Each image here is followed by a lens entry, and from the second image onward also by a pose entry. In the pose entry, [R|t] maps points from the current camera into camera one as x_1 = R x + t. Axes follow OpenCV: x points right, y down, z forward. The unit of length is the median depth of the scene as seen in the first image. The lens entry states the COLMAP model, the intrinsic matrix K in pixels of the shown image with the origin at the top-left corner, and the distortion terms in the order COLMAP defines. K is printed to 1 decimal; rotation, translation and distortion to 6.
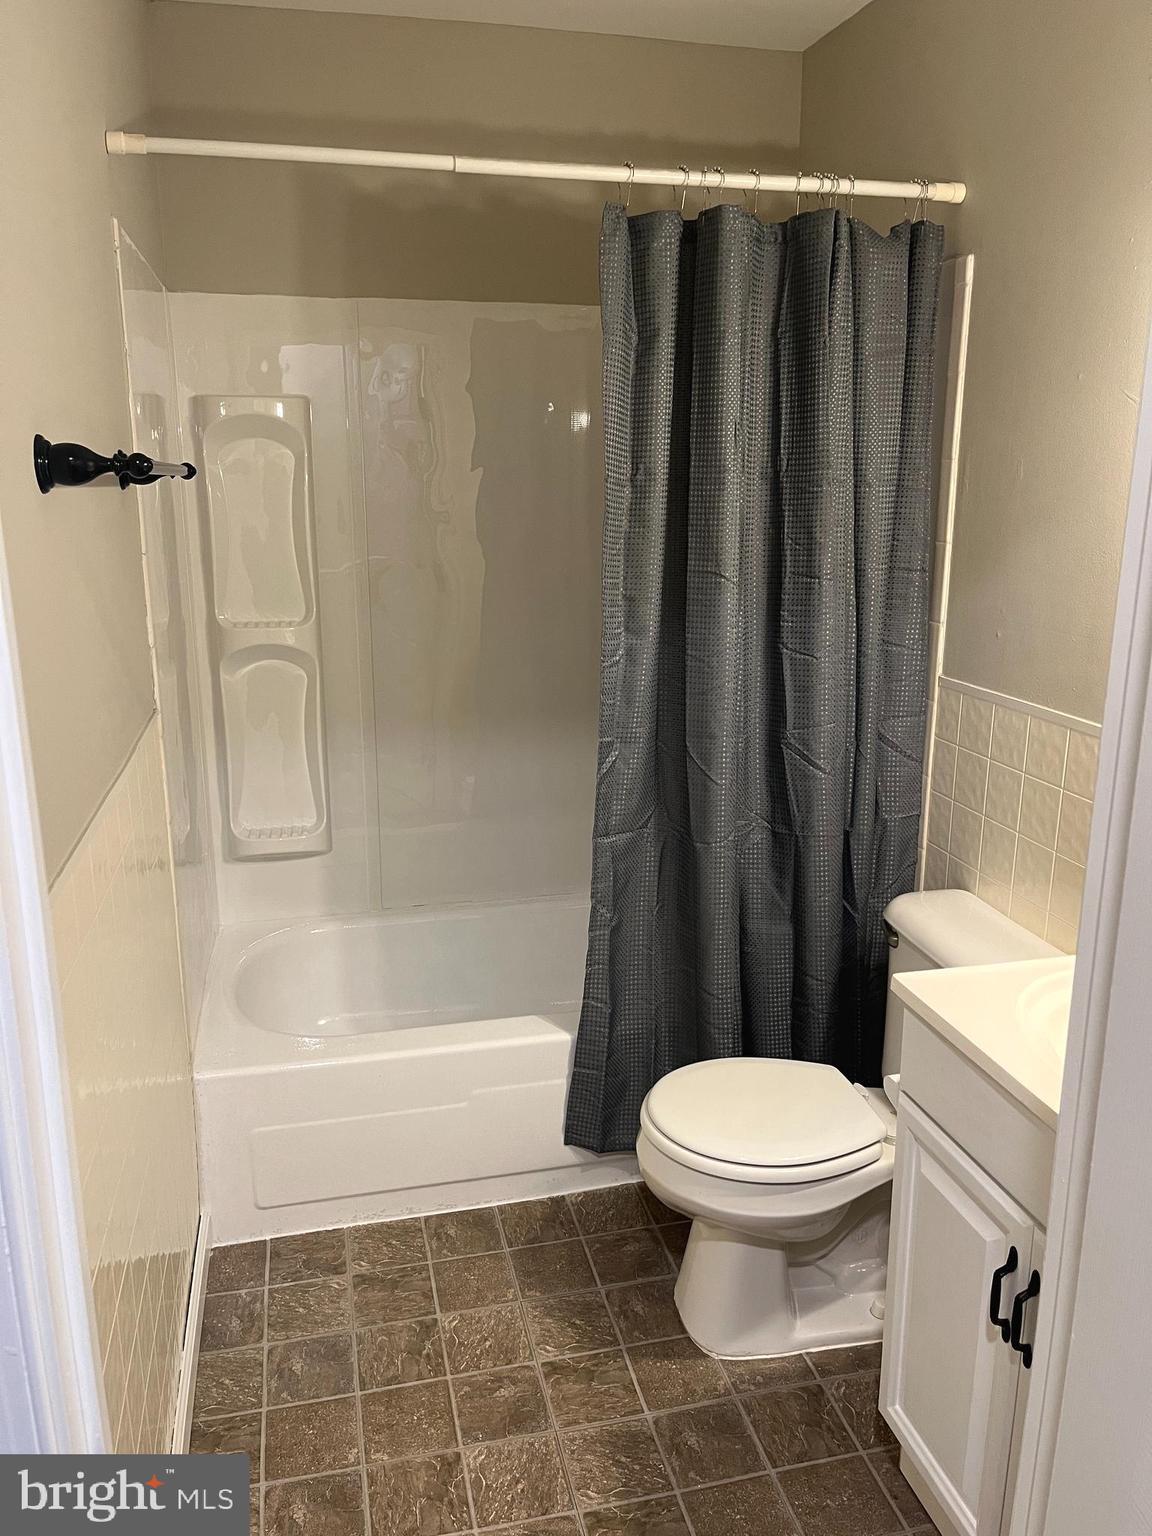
lens RADIAL K [[1165.5, 0, 584.7], [0, 1165.5, 774.3], [0, 0, 1]] dist [0.061600, -0.091428]
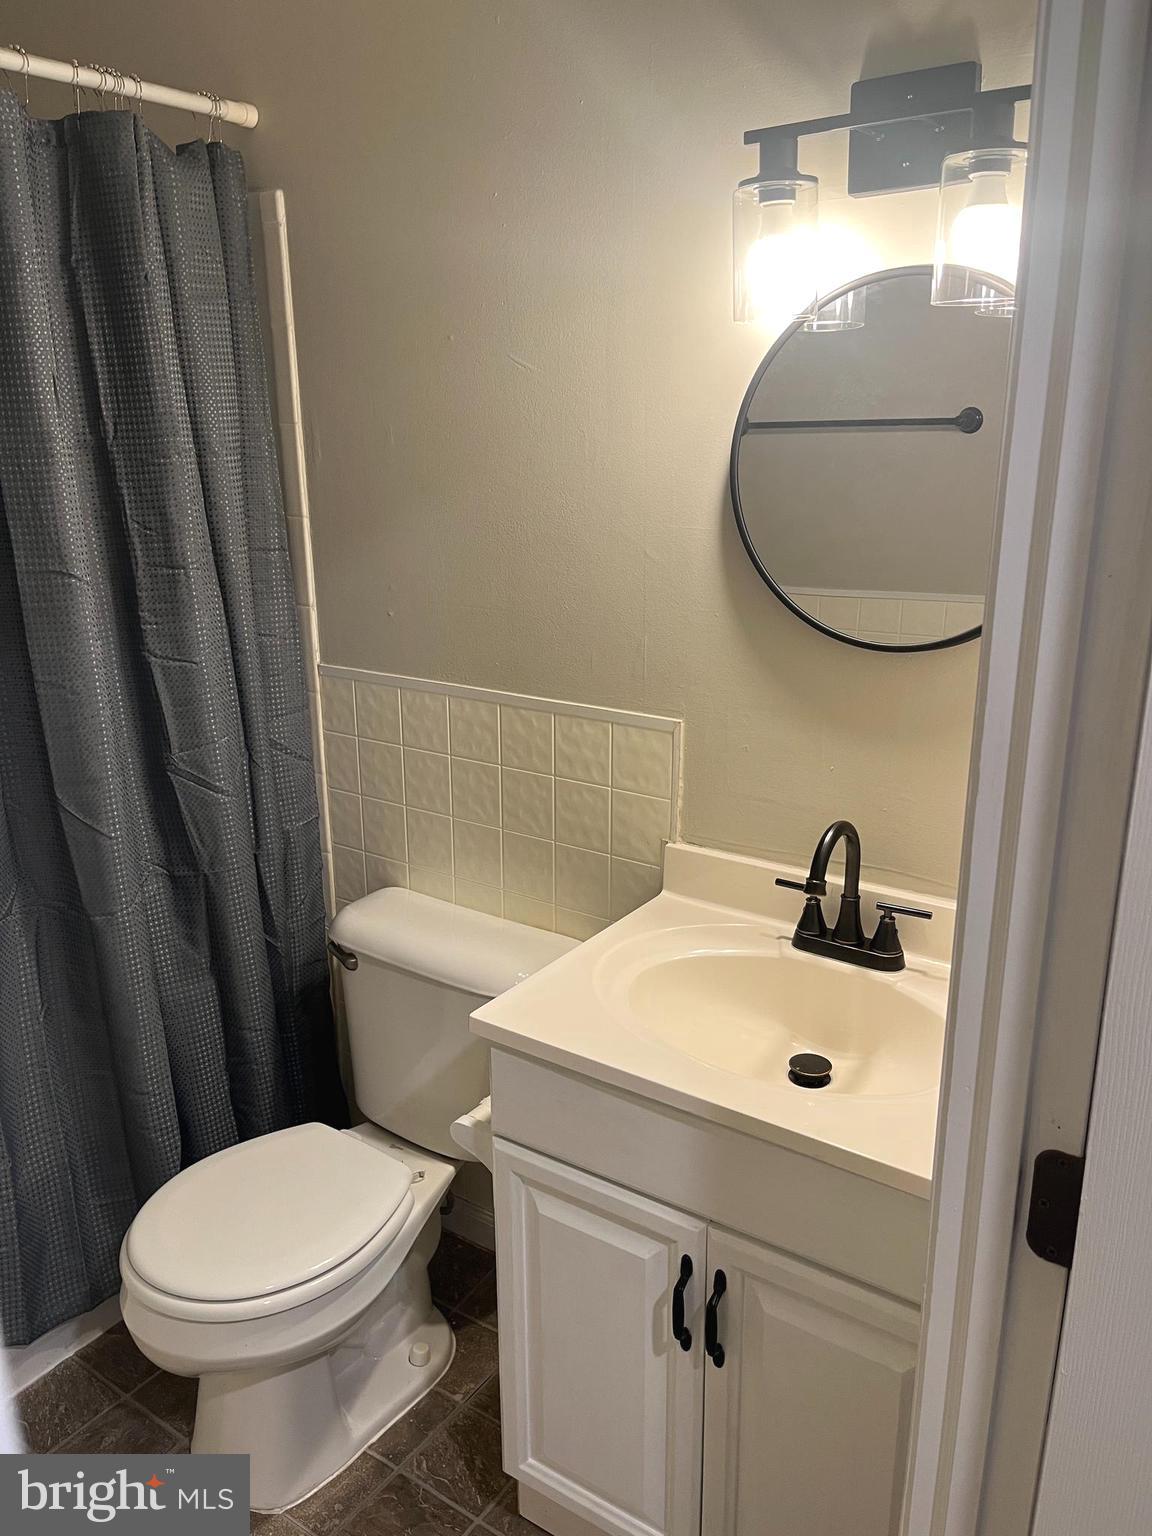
lens RADIAL K [[1165.5, 0, 579.0], [0, 1165.5, 770.6], [0, 0, 1]] dist [0.061600, -0.091428]
pose [[0.750331, -0.194354, 0.631846, -0.141952], [0.173914, 0.980171, 0.094971, -0.057156], [-0.637775, 0.038627, 0.769254, 0.187631]]
